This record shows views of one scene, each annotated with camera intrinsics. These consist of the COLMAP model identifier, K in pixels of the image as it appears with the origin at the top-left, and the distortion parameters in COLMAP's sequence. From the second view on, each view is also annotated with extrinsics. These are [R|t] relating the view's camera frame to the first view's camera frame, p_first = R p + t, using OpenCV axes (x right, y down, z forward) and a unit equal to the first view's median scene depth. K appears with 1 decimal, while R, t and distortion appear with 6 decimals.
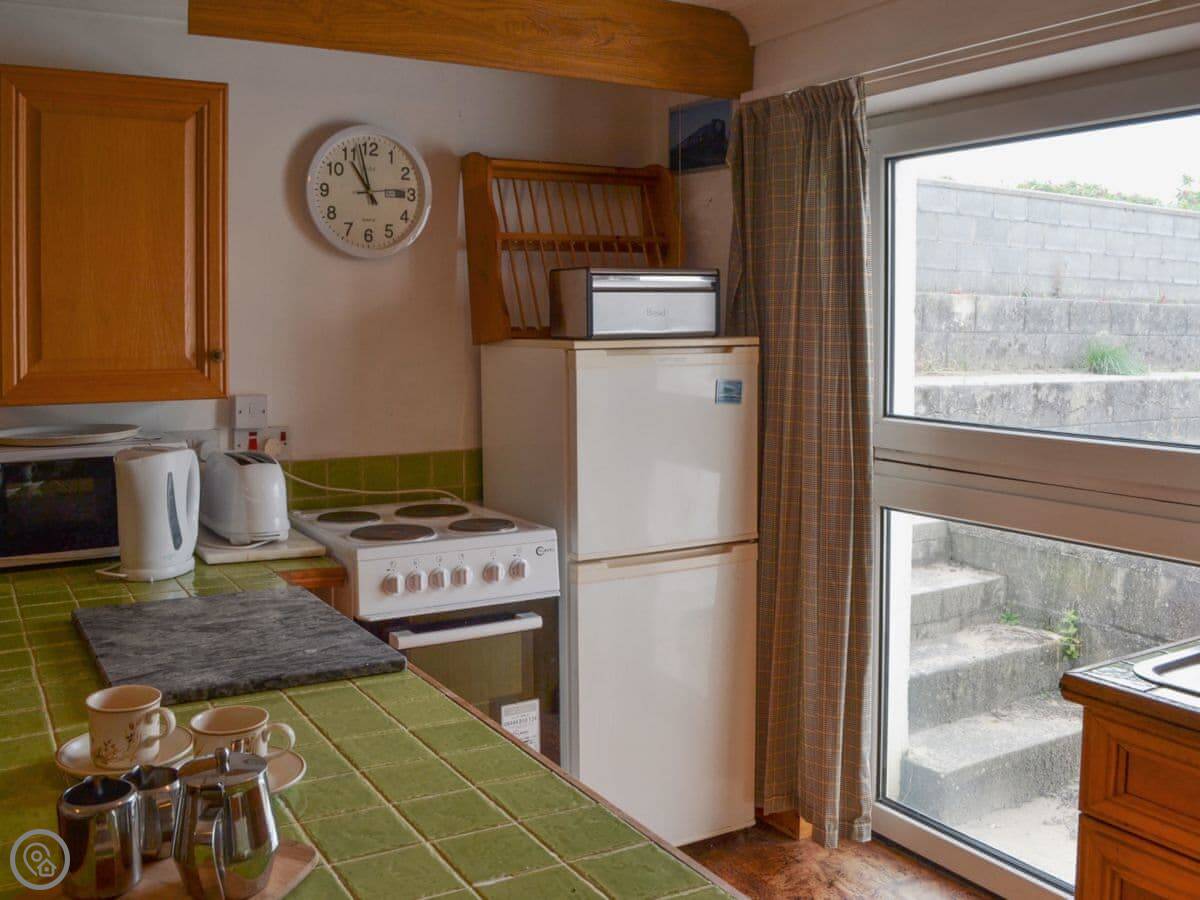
lens RADIAL K [[1139.7, 0, 600.0], [0, 1139.7, 450.0], [0, 0, 1]] dist [-0.100359, 0.009266]
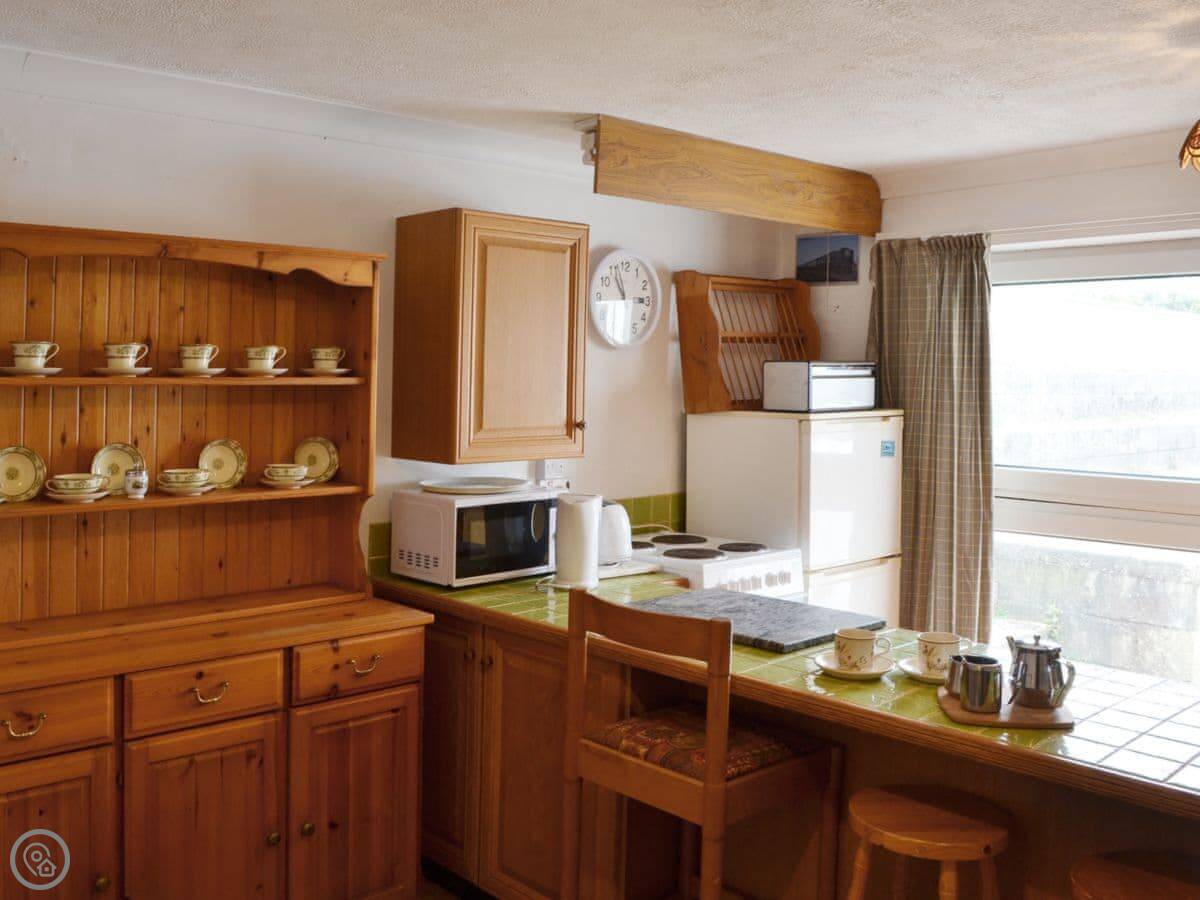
lens RADIAL K [[1116.5, 0, 600.0], [0, 1116.5, 450.0], [0, 0, 1]] dist [-0.077239, 0.006404]
pose [[0.978591, -0.008361, 0.205643, -0.511635], [0.016708, 0.999104, -0.038886, -0.002089], [-0.205133, 0.041490, 0.977854, -0.265230]]
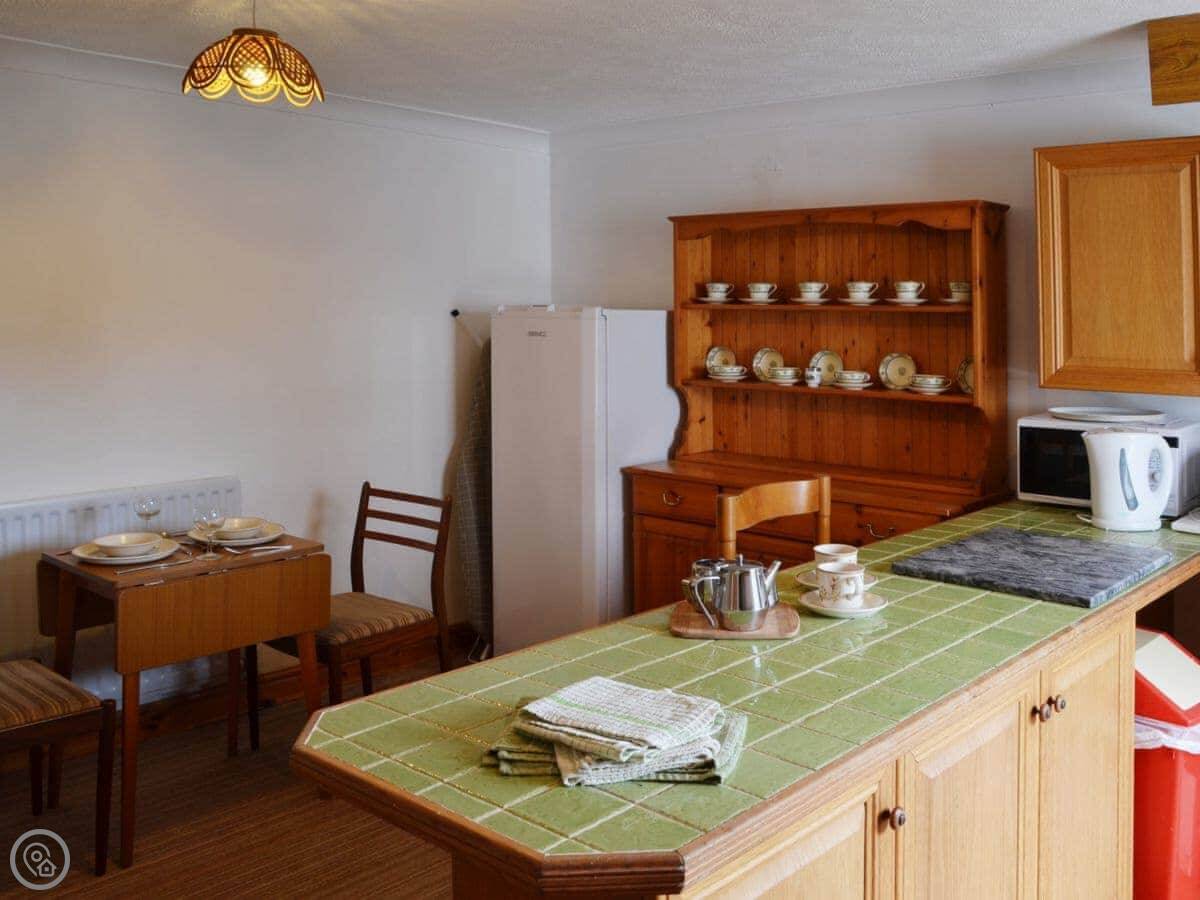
lens RADIAL K [[1139.7, 0, 600.0], [0, 1139.7, 450.0], [0, 0, 1]] dist [-0.100359, 0.009266]
pose [[0.282067, 0.118918, -0.951996, 0.533754], [-0.102363, 0.990354, 0.093381, -0.029813], [0.953918, 0.071110, 0.291519, 0.042735]]
